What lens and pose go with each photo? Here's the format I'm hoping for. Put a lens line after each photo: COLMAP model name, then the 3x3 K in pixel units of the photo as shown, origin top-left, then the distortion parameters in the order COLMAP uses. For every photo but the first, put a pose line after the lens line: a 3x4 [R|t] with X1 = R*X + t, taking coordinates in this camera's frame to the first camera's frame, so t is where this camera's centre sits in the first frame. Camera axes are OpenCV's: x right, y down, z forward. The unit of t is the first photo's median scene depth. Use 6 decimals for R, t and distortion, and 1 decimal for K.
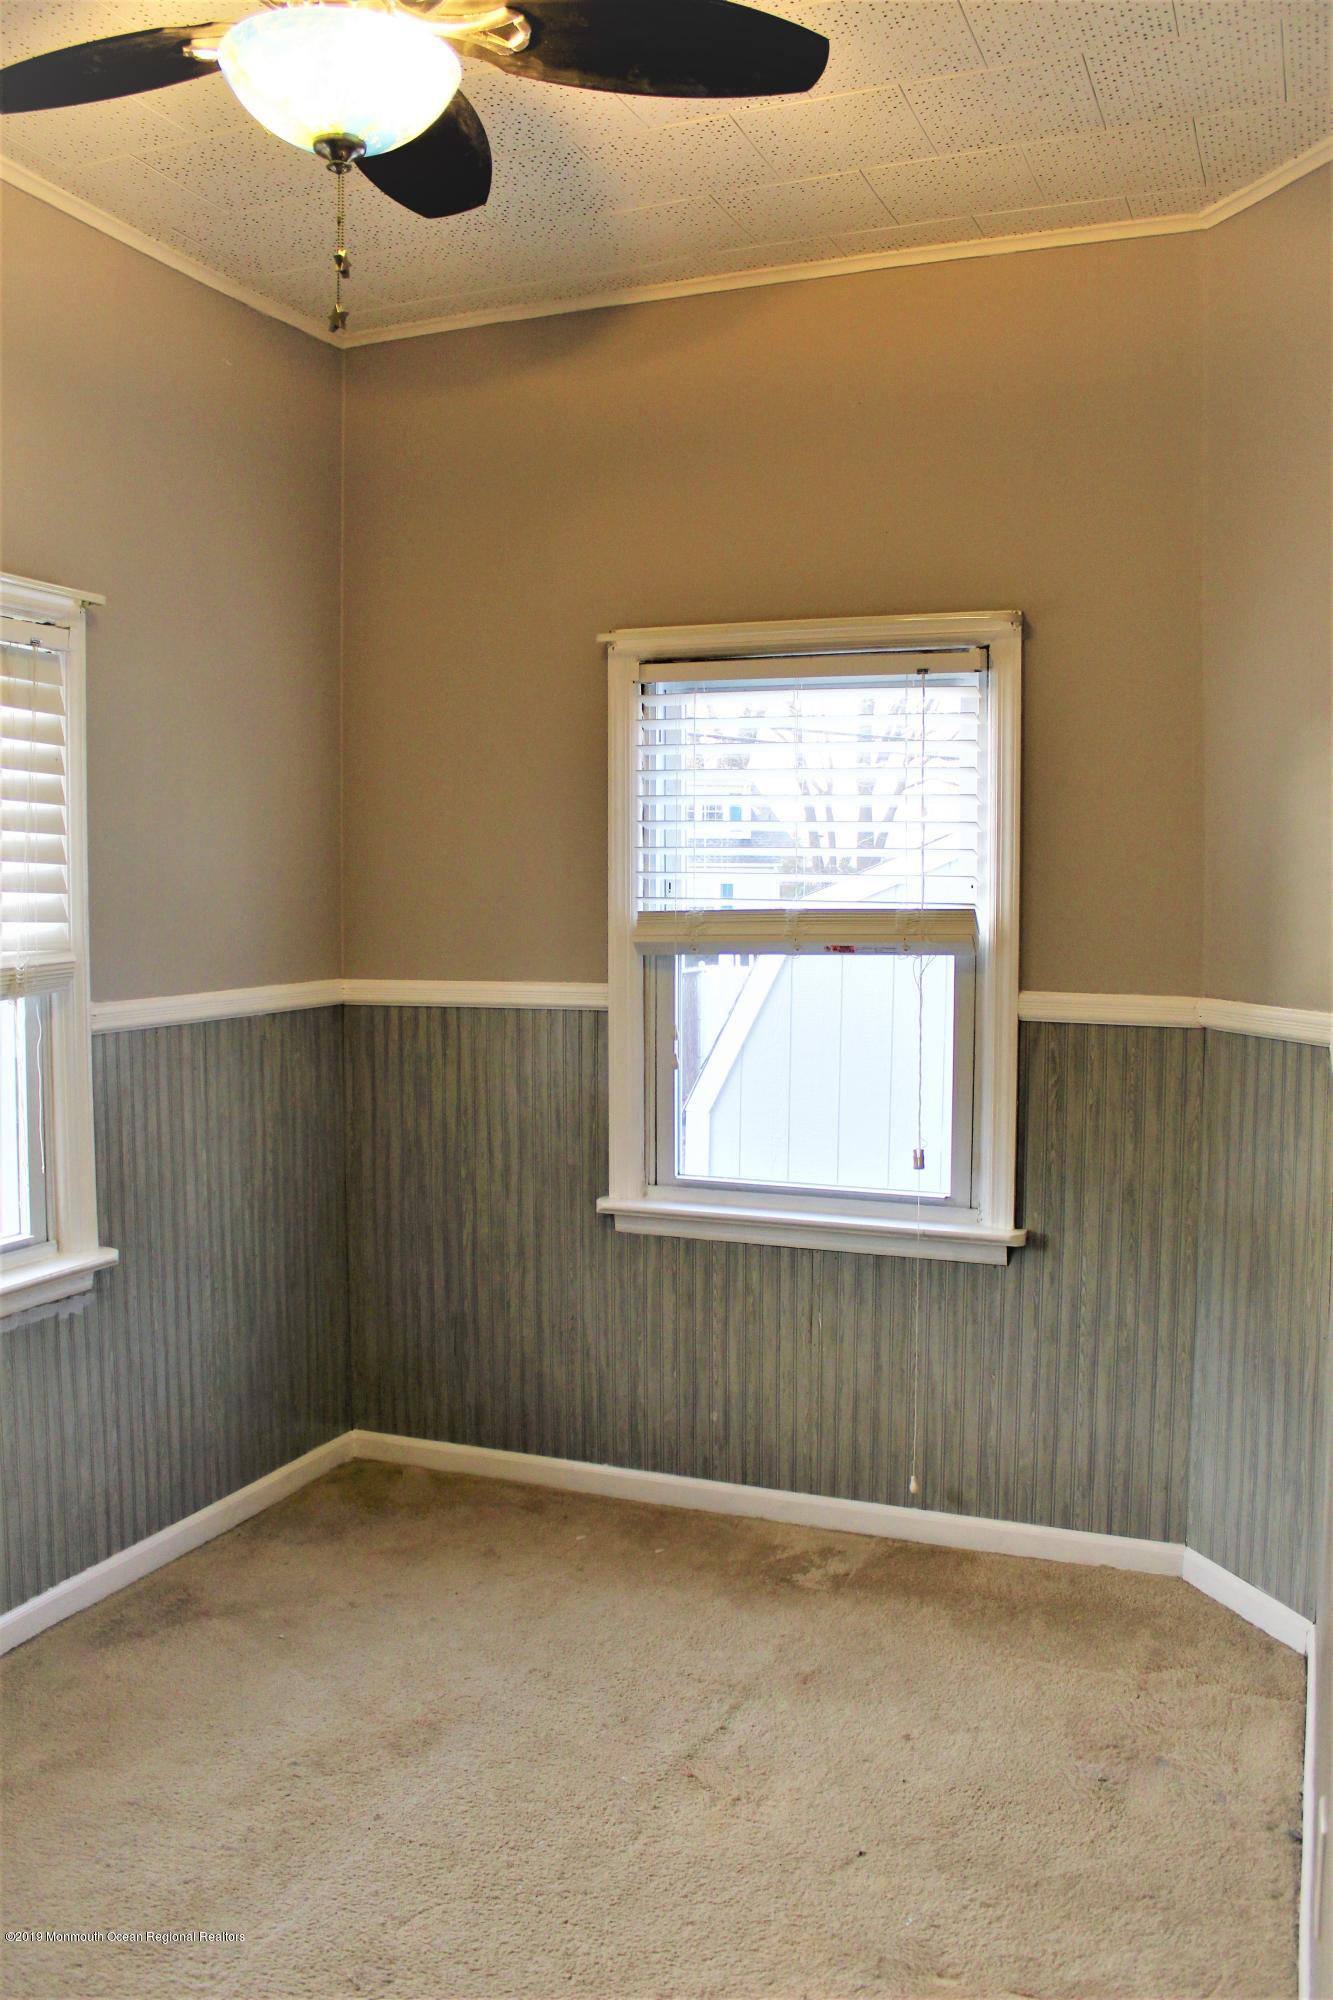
lens RADIAL K [[1677.7, 0, 666.2], [0, 1677.7, 1003.1], [0, 0, 1]] dist [-0.146960, 0.119446]
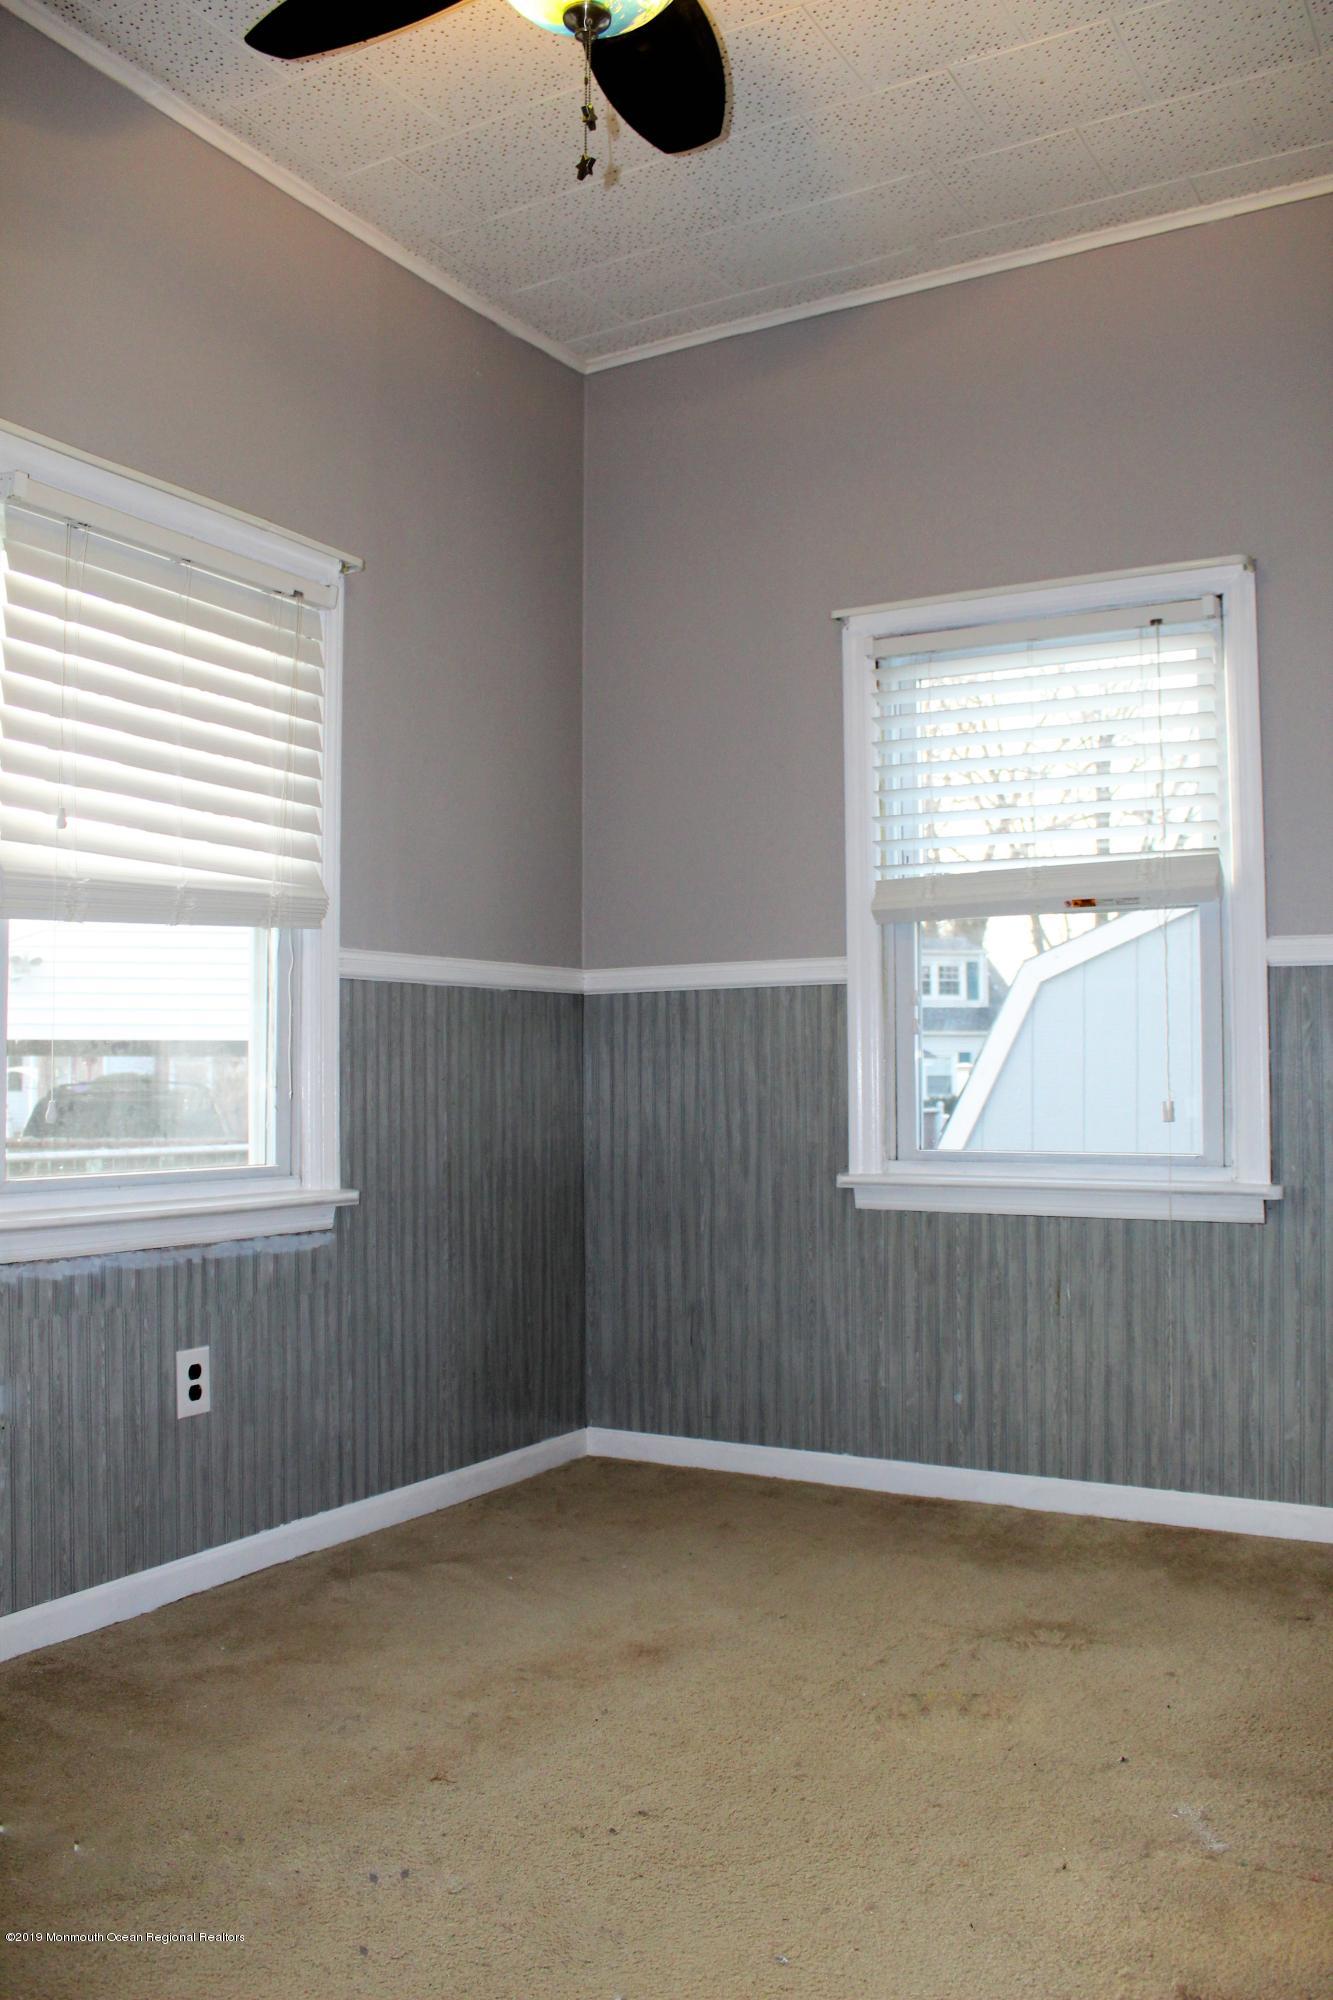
lens RADIAL K [[1677.7, 0, 669.1], [0, 1677.7, 1005.9], [0, 0, 1]] dist [-0.146960, 0.119446]
pose [[0.990422, -0.011228, -0.137619, -0.002572], [-0.004457, 0.993569, -0.113140, 0.143179], [0.138004, 0.112670, 0.984002, 0.008024]]
